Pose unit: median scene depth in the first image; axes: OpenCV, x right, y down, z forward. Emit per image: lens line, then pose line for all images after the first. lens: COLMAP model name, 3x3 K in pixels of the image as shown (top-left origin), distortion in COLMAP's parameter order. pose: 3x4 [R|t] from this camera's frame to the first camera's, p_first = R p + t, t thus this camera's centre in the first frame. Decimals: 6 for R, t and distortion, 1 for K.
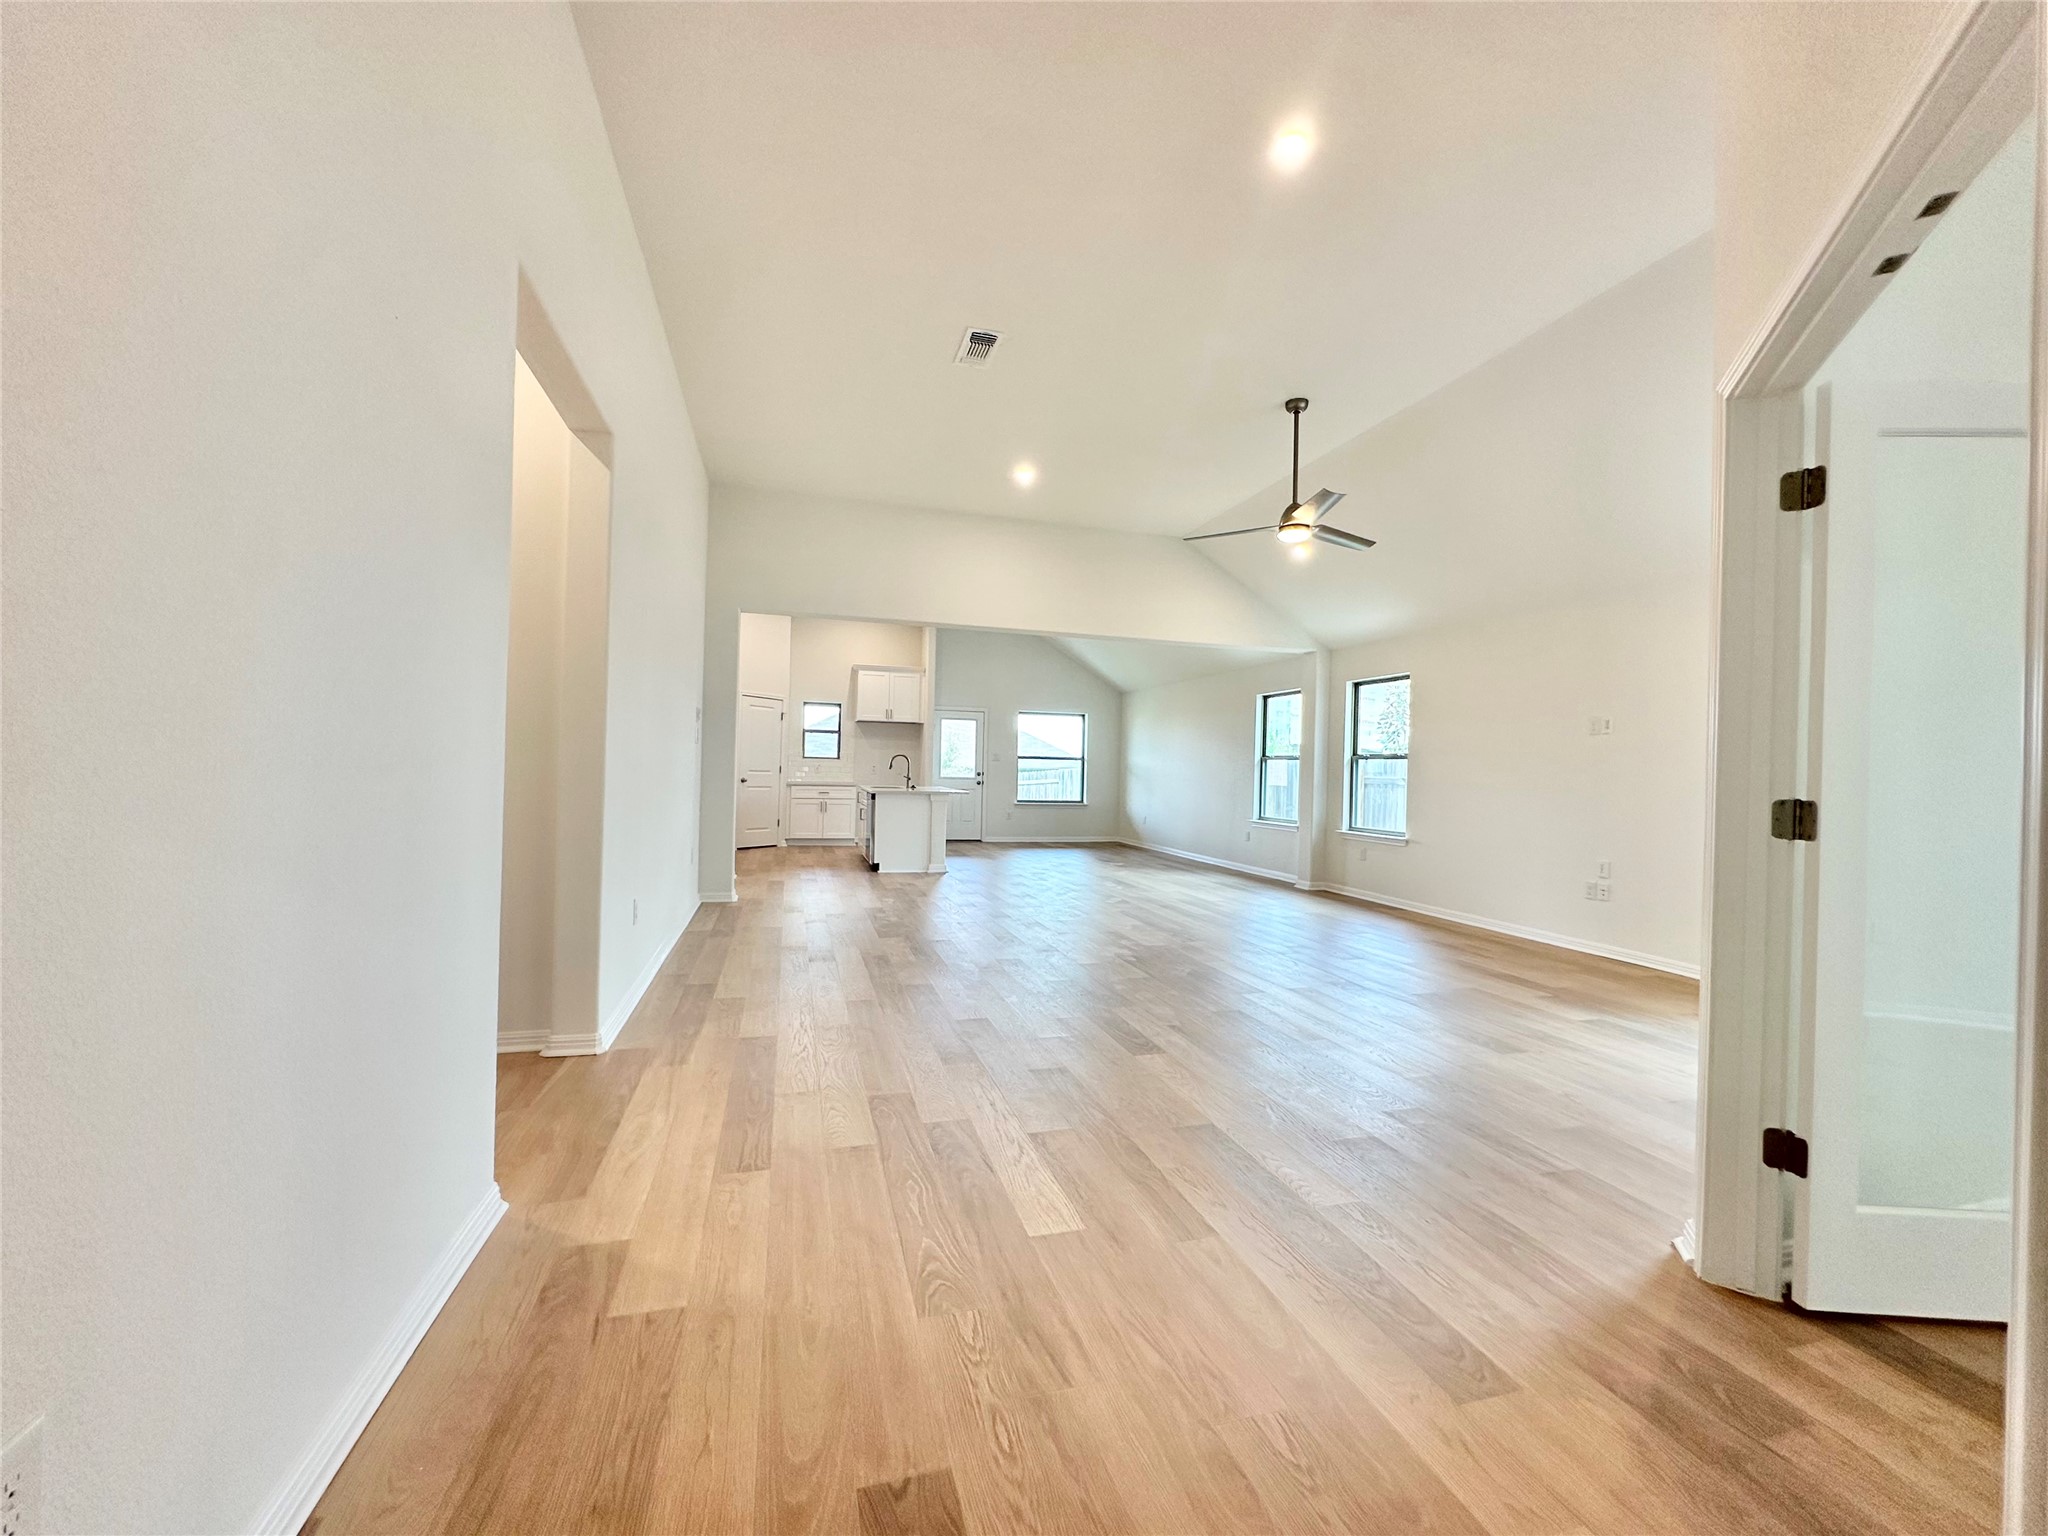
lens RADIAL K [[820.6, 0, 1042.3], [0, 820.6, 759.3], [0, 0, 1]] dist [-0.003481, 0.000593]
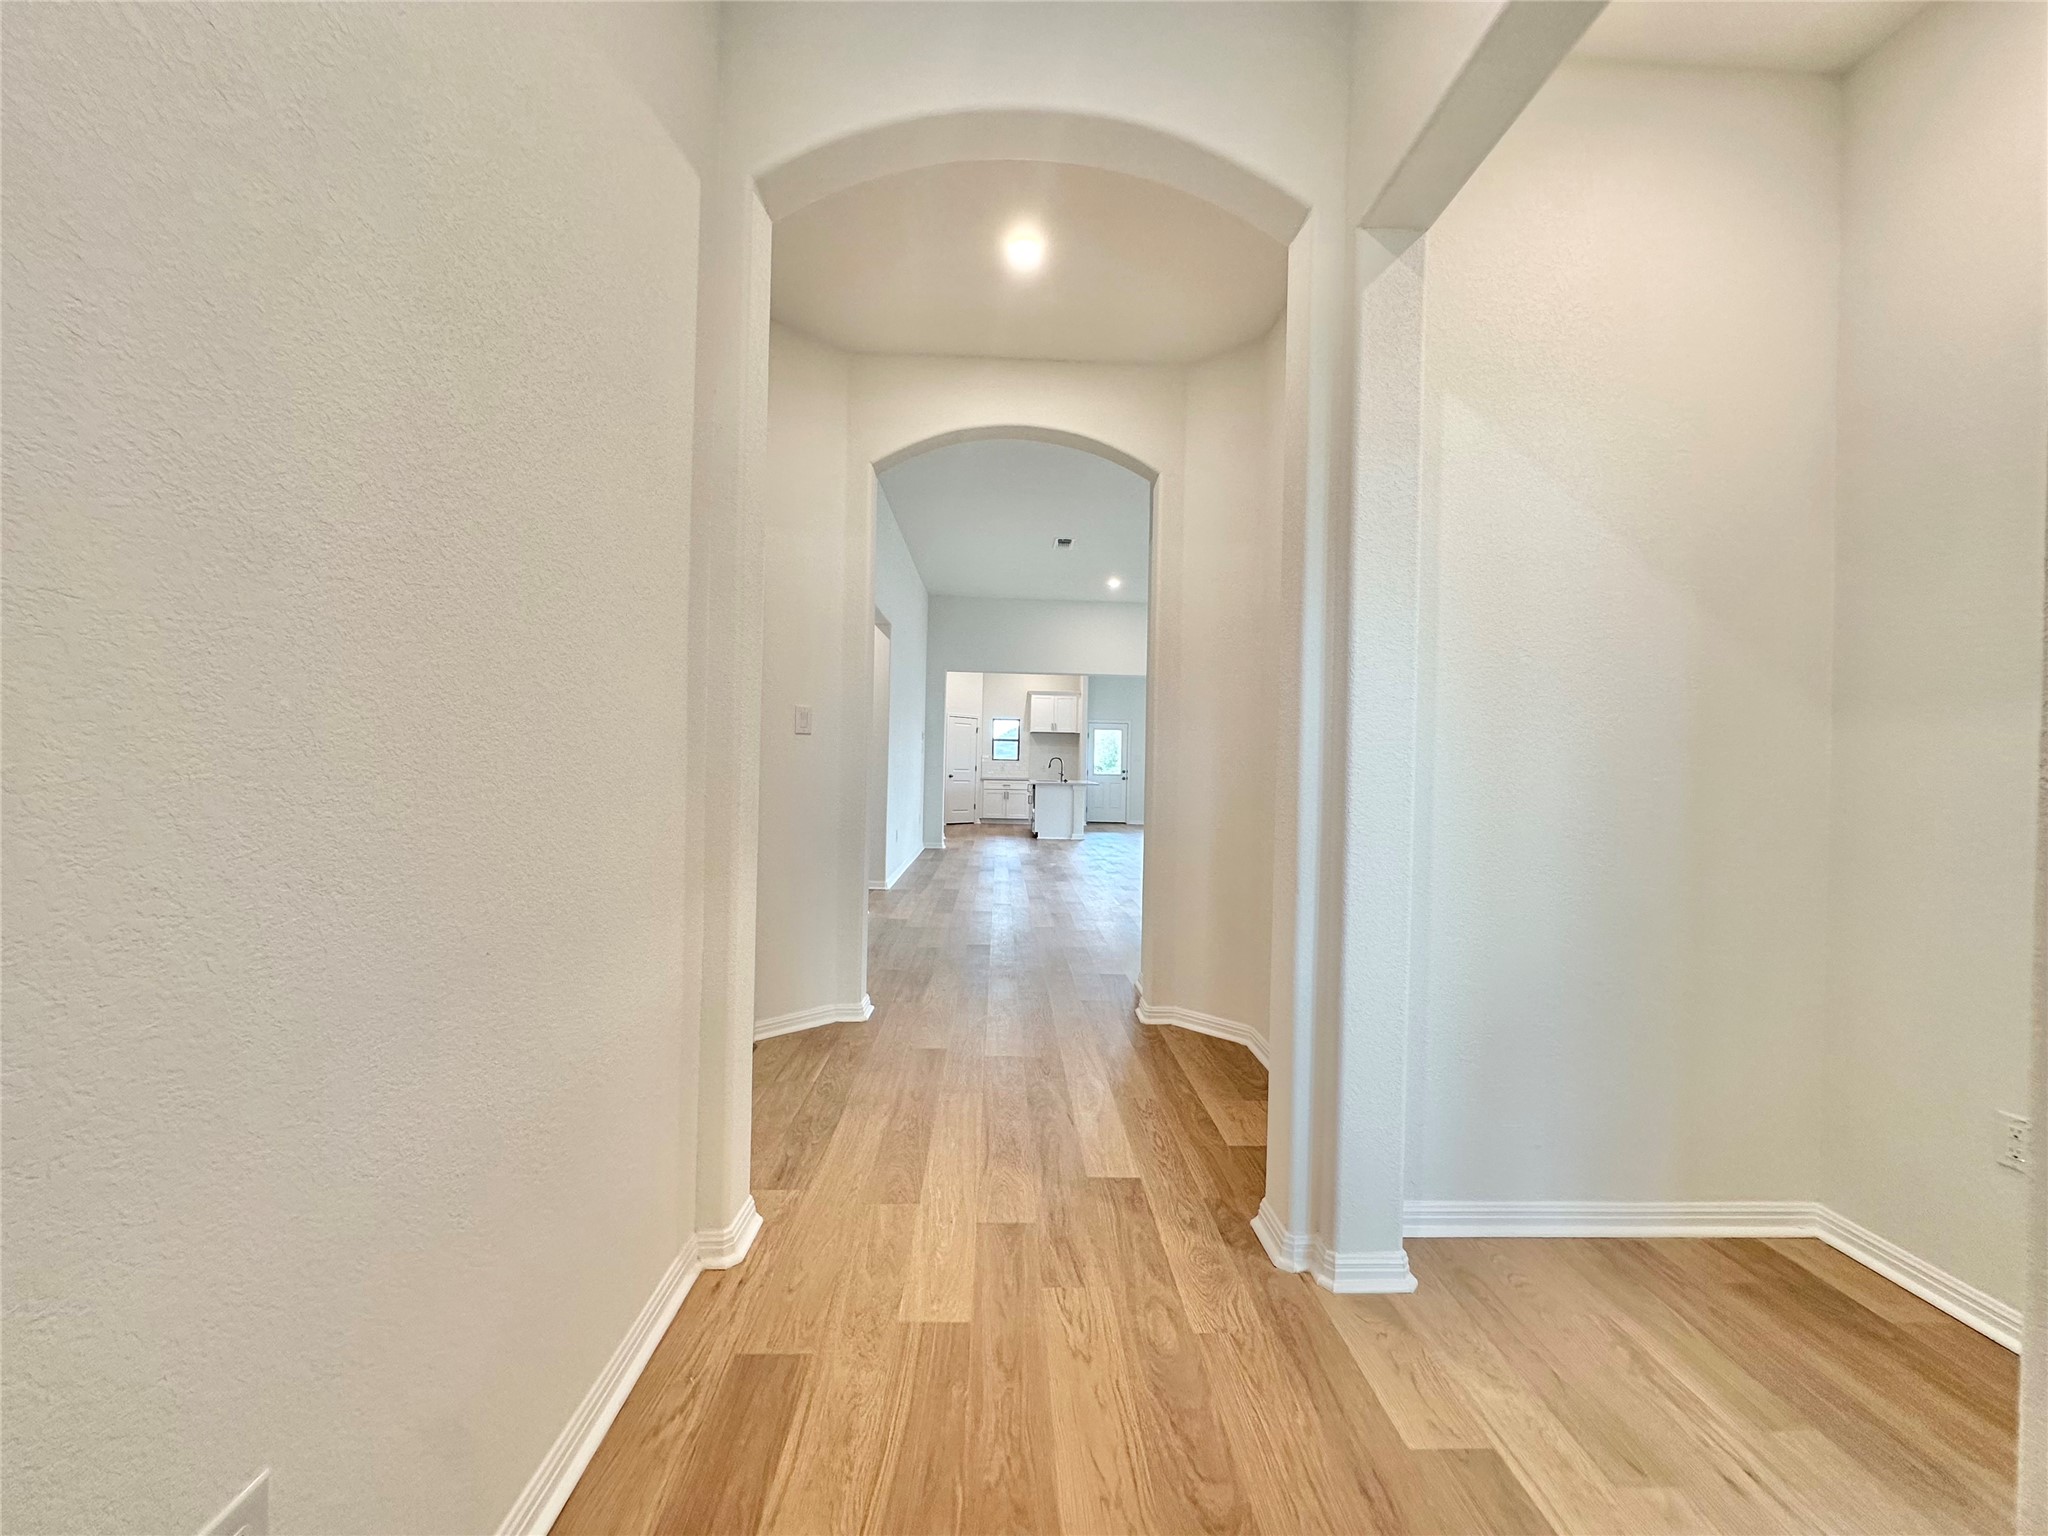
lens RADIAL K [[820.6, 0, 1040.6], [0, 820.6, 763.4], [0, 0, 1]] dist [-0.003481, 0.000593]
pose [[0.969629, -0.001615, -0.244574, 0.126603], [0.003150, 0.999978, 0.005885, -0.003722], [0.244559, -0.006477, 0.969613, -0.321027]]
